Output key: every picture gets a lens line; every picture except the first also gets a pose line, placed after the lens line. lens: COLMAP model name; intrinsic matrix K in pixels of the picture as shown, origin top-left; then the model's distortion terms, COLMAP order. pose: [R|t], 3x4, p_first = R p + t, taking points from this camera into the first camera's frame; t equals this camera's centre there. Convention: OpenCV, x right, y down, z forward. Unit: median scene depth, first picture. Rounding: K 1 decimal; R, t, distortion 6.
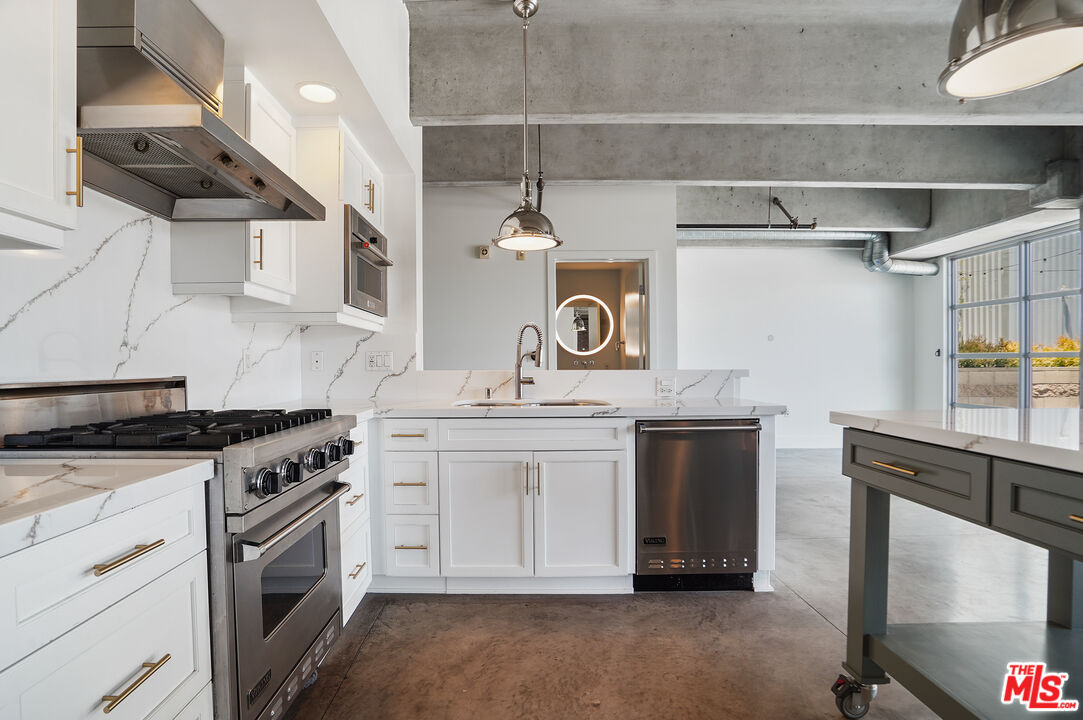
lens RADIAL K [[517.5, 0, 538.1], [0, 517.5, 366.8], [0, 0, 1]] dist [-0.047291, 0.020107]
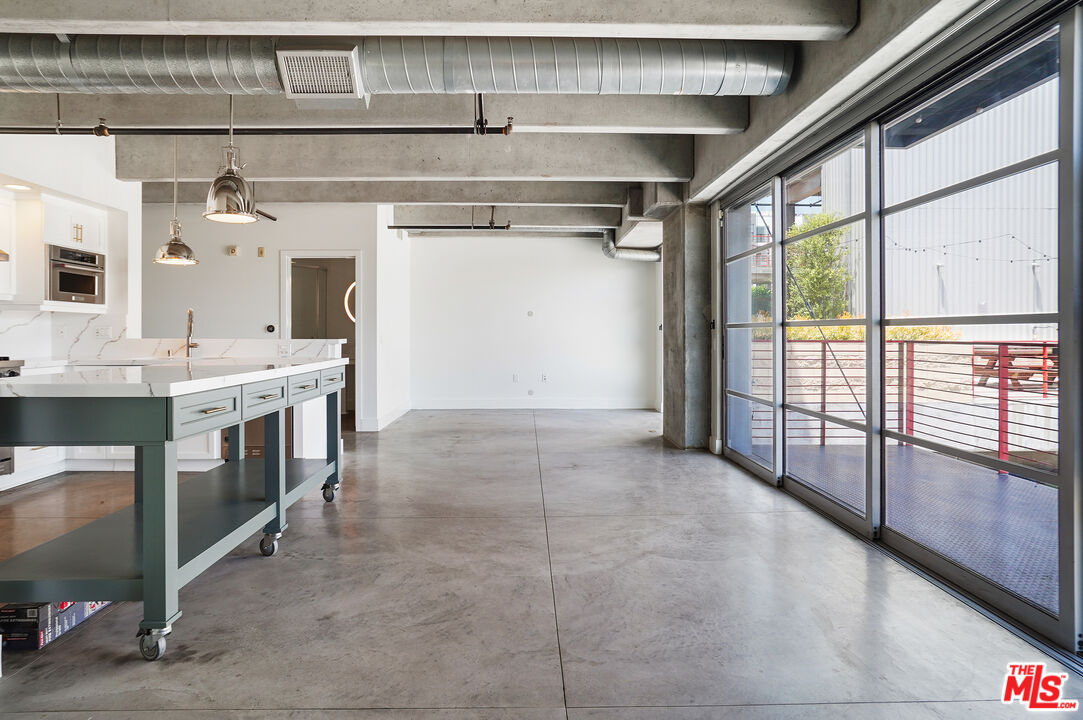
lens RADIAL K [[598.3, 0, 524.2], [0, 598.3, 331.6], [0, 0, 1]] dist [-0.000298, 0.000578]
pose [[0.999930, 0.006805, -0.009636, 0.749592], [-0.006900, 0.999927, -0.009886, -0.002617], [0.009568, 0.009952, 0.999905, -0.608454]]
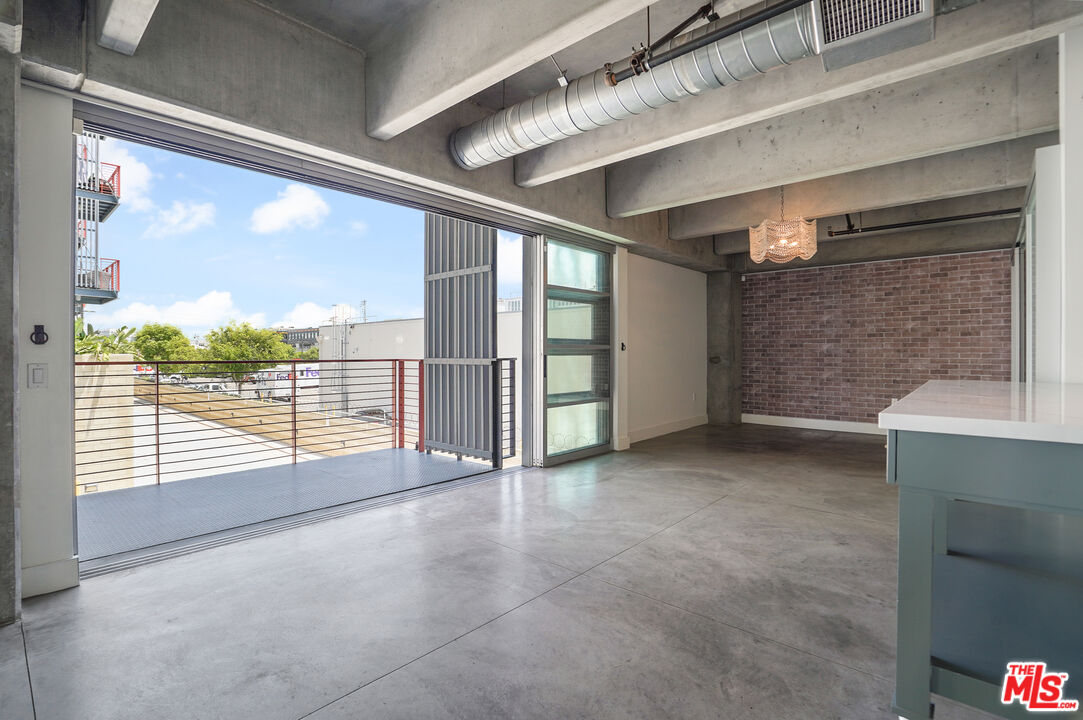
lens RADIAL K [[517.0, 0, 529.4], [0, 517.0, 350.8], [0, 0, 1]] dist [-0.057827, 0.023019]
pose [[-0.730318, 0.009869, 0.683036, 0.376467], [0.011930, 0.999927, -0.001691, -0.009603], [-0.683003, 0.006914, -0.730383, 0.837650]]
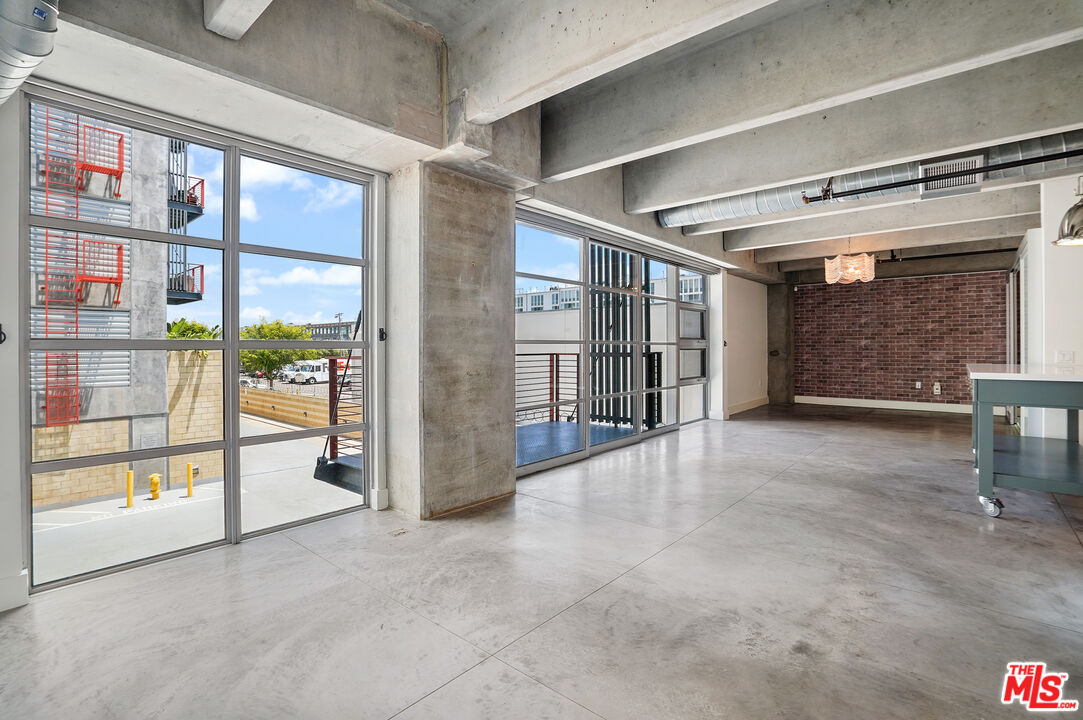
lens RADIAL K [[516.0, 0, 530.8], [0, 516.0, 344.6], [0, 0, 1]] dist [-0.055704, 0.022624]
pose [[-0.744268, 0.013990, 0.667735, 0.425454], [0.015253, 0.999876, -0.003948, -0.020071], [-0.667707, 0.007246, -0.744389, 1.539201]]
